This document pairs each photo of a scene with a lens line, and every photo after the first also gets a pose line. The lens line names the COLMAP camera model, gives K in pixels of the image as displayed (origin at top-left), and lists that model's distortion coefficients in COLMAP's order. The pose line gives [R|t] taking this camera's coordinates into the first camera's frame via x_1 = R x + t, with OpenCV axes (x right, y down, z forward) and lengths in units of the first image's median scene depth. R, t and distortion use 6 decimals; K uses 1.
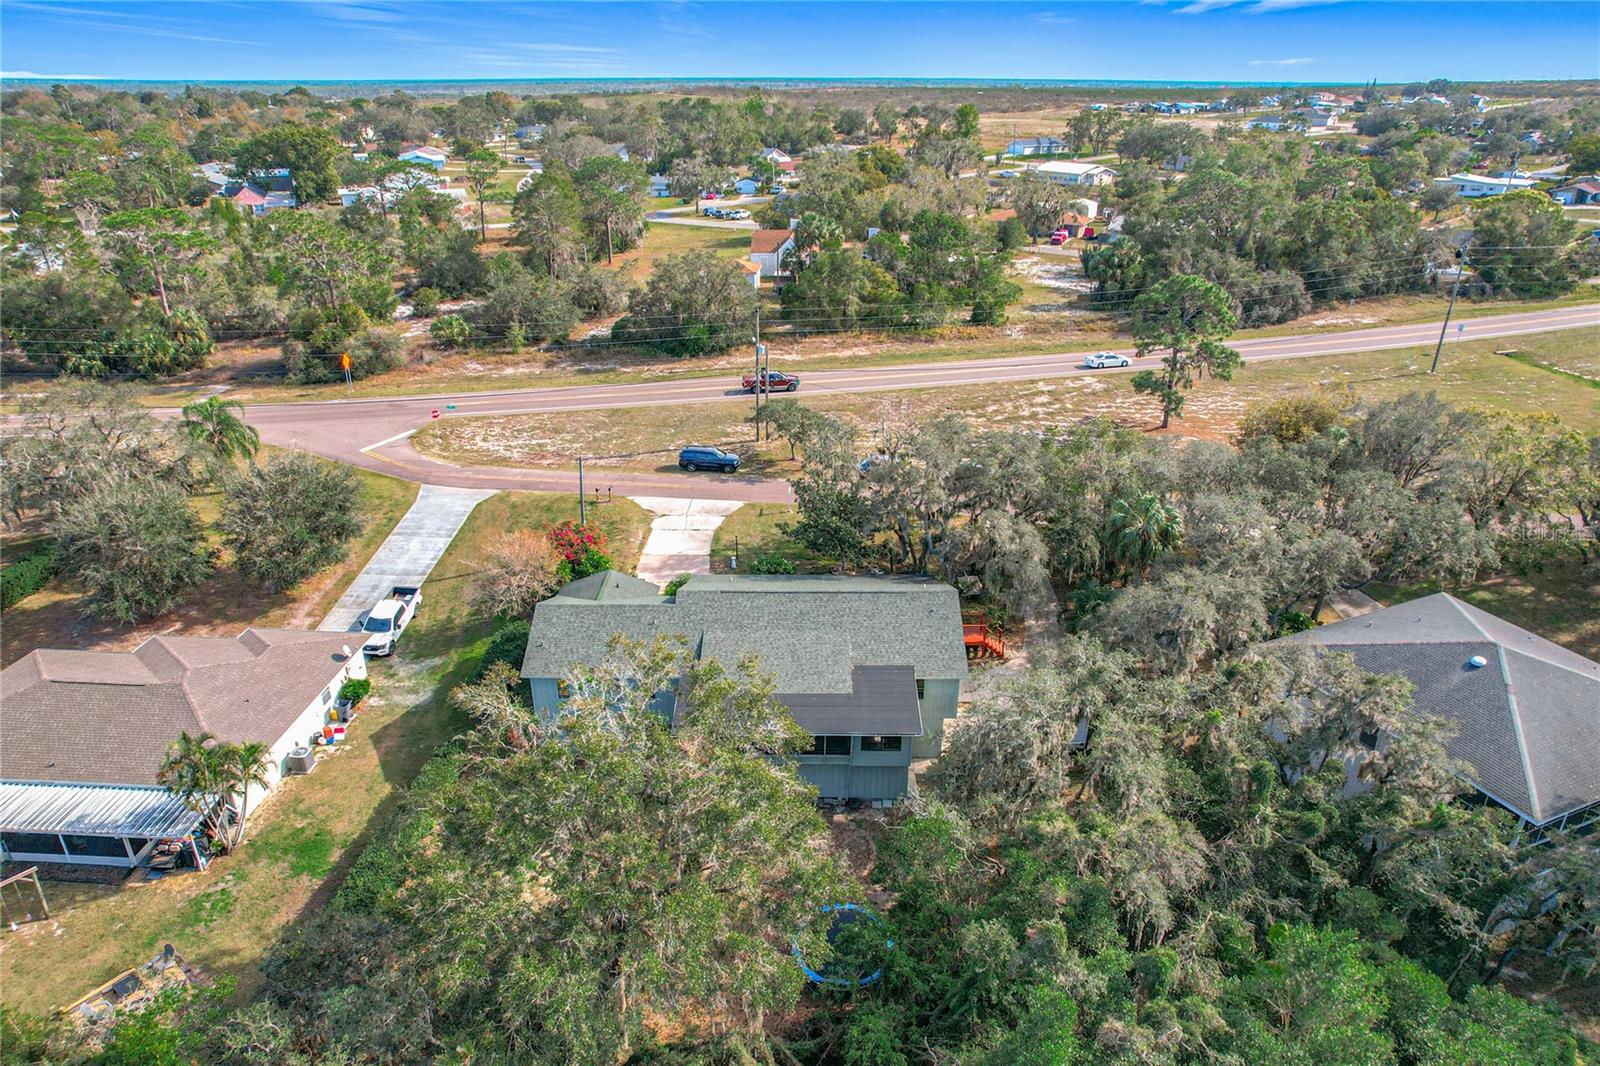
lens RADIAL K [[1039.4, 0, 808.8], [0, 1039.4, 533.9], [0, 0, 1]] dist [-0.077710, 0.077675]
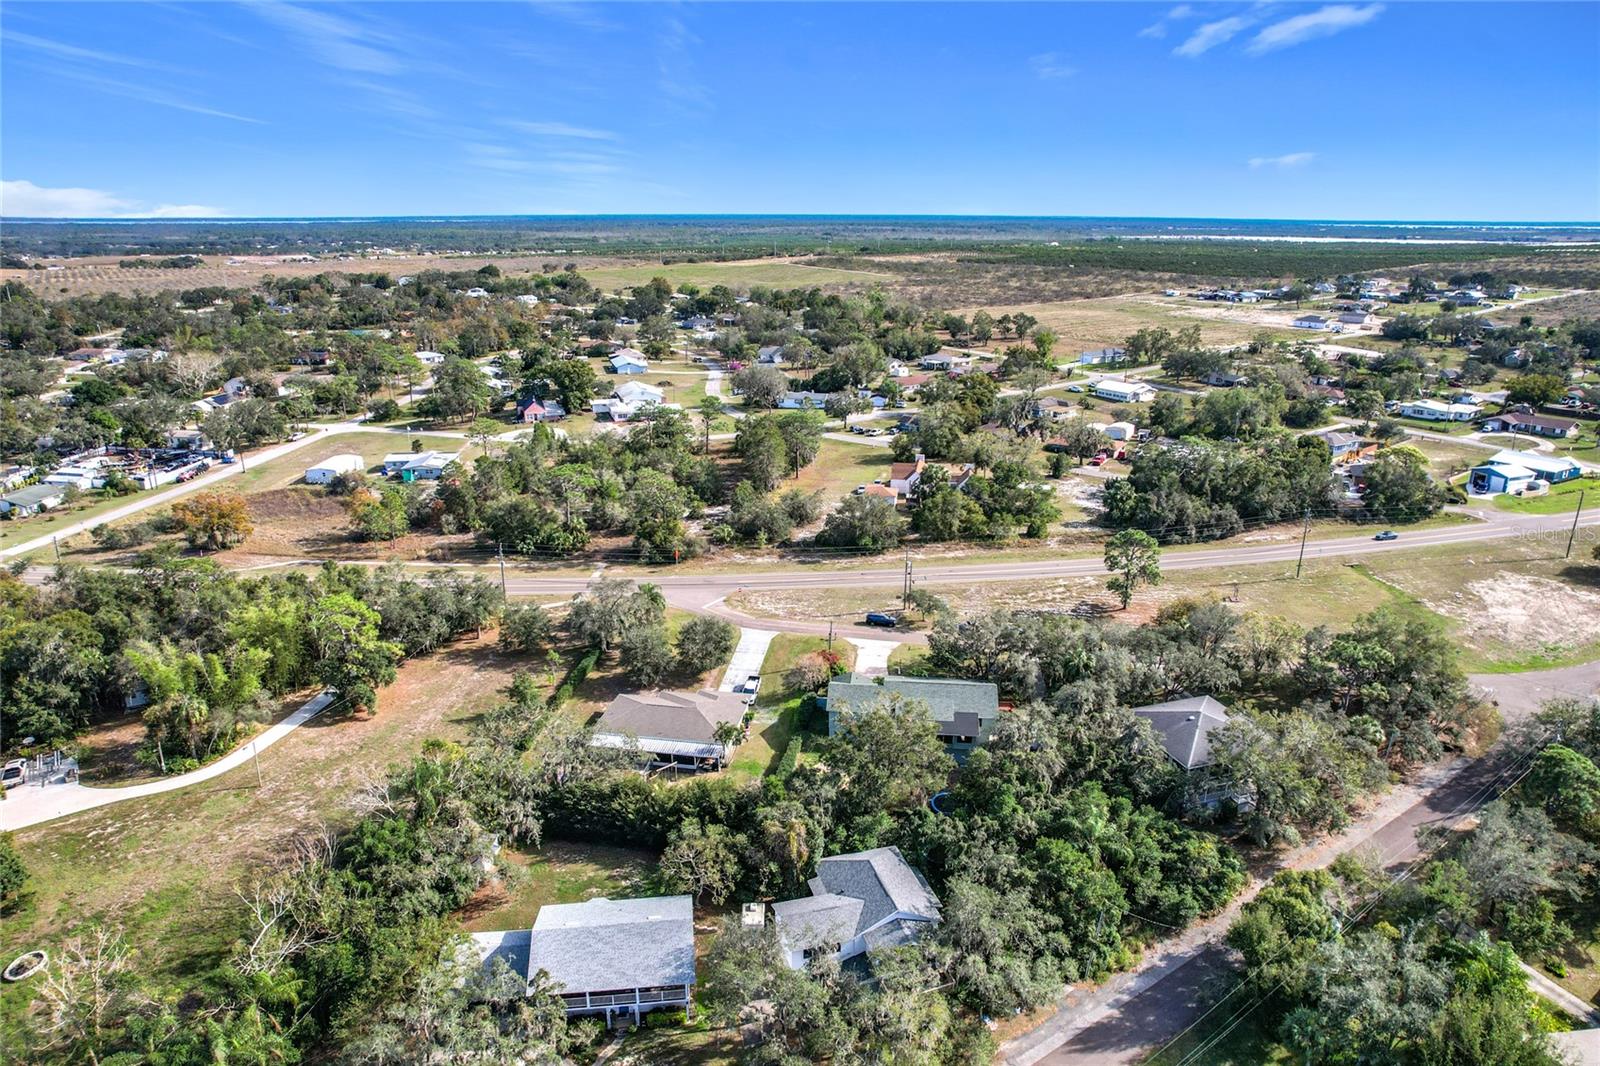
lens RADIAL K [[1039.4, 0, 808.8], [0, 1039.4, 533.9], [0, 0, 1]] dist [-0.077710, 0.077675]
pose [[0.995360, 0.030844, -0.091147, -0.067765], [-0.041359, 0.992408, -0.115829, 0.000824], [0.086883, 0.119062, 0.989078, -1.153425]]
